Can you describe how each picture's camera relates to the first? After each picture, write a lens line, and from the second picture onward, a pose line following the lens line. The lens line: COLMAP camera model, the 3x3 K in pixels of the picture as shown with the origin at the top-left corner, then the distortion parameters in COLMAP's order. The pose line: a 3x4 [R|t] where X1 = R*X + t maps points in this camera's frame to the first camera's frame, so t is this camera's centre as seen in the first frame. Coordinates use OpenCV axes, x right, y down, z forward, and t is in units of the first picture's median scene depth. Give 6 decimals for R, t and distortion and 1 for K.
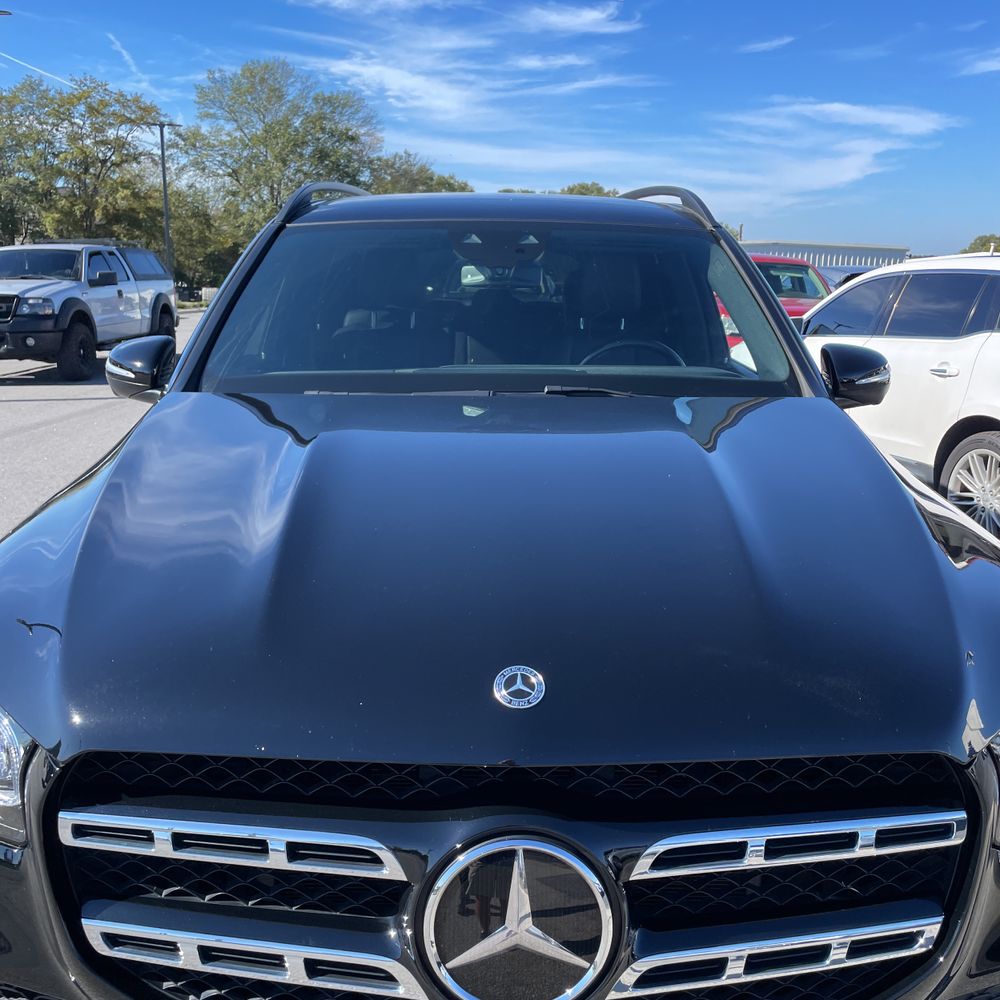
lens RADIAL K [[1030.5, 0, 509.2], [0, 1030.5, 498.2], [0, 0, 1]] dist [0.038937, 0.000000]
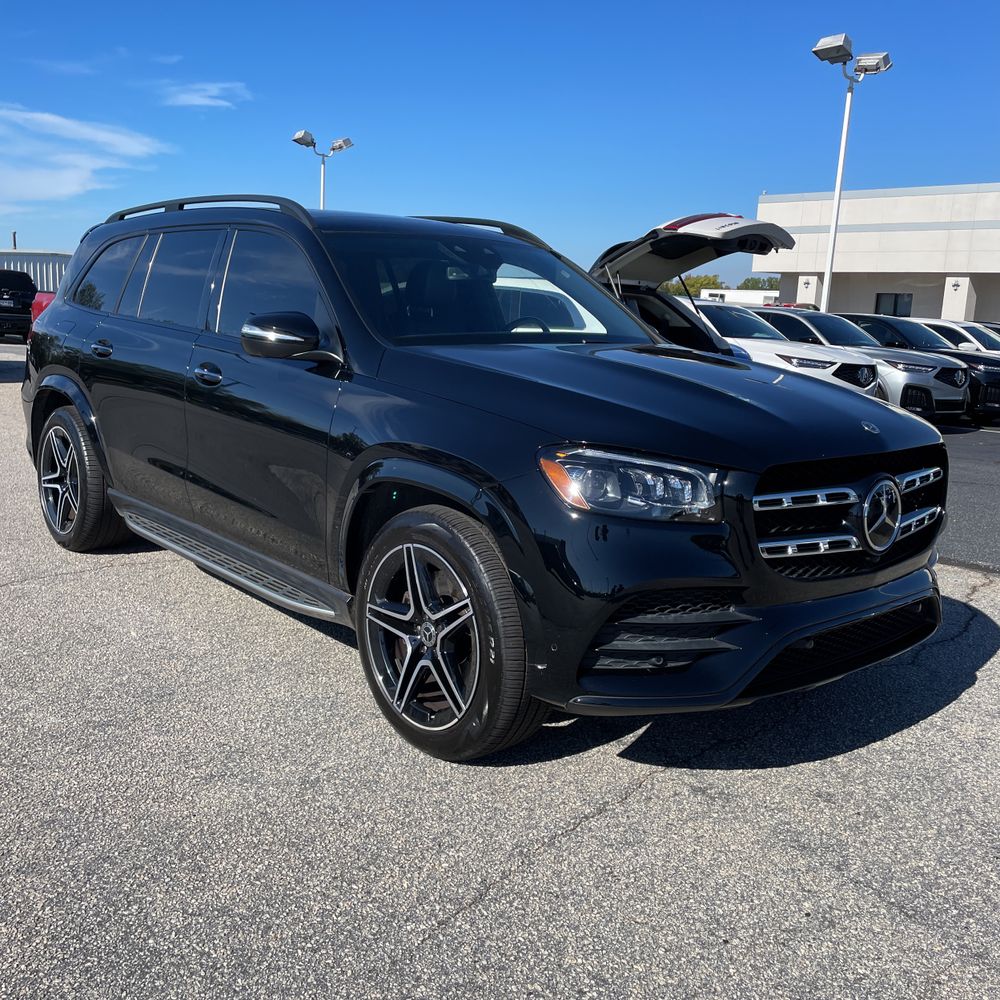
lens RADIAL K [[1030.5, 0, 482.1], [0, 1030.5, 497.6], [0, 0, 1]] dist [0.038937, 0.000000]
pose [[0.774574, -0.106152, 0.623512, -2.264417], [0.115450, 0.992983, 0.025633, 0.166932], [-0.621858, 0.052130, 0.781393, -0.414008]]
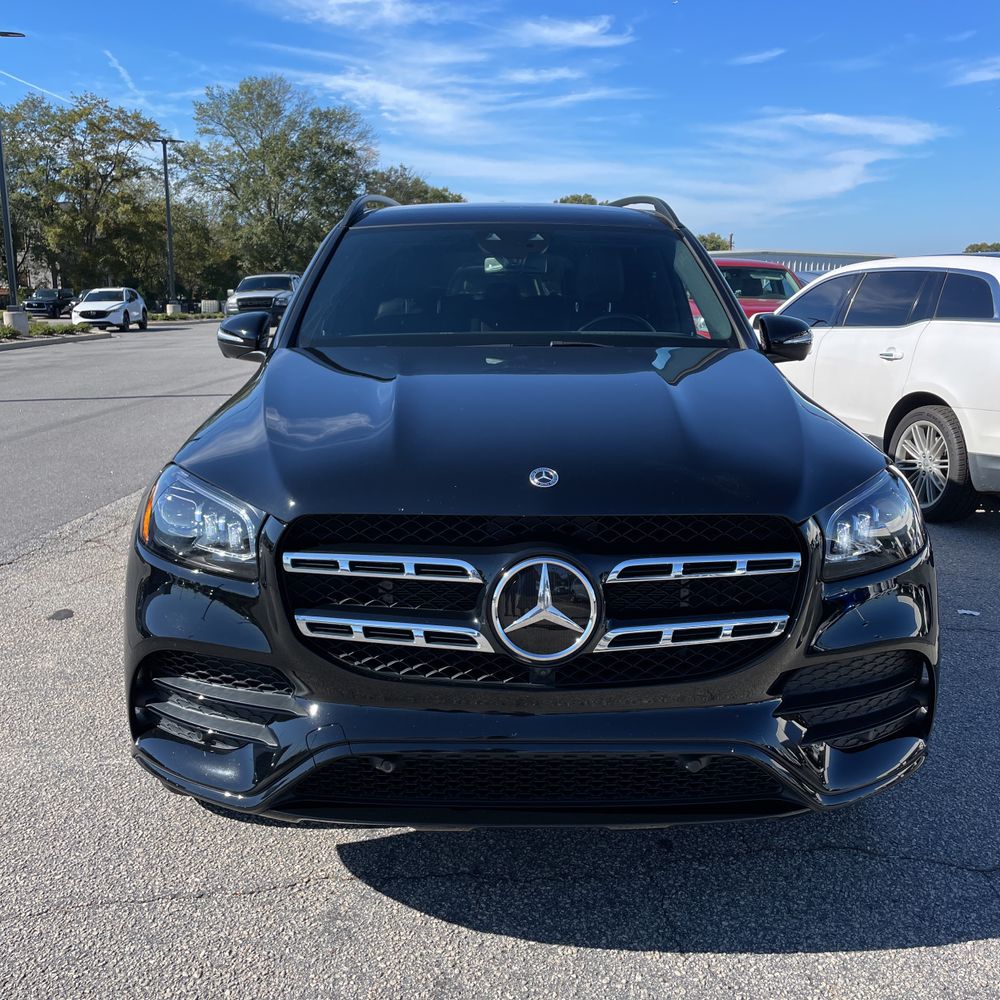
lens RADIAL K [[1030.5, 0, 494.3], [0, 1030.5, 498.2], [0, 0, 1]] dist [0.038937, 0.000000]
pose [[0.999950, -0.004108, -0.009063, -0.055807], [0.004010, 0.999934, -0.010771, 0.221217], [0.009107, 0.010734, 0.999901, -0.721947]]
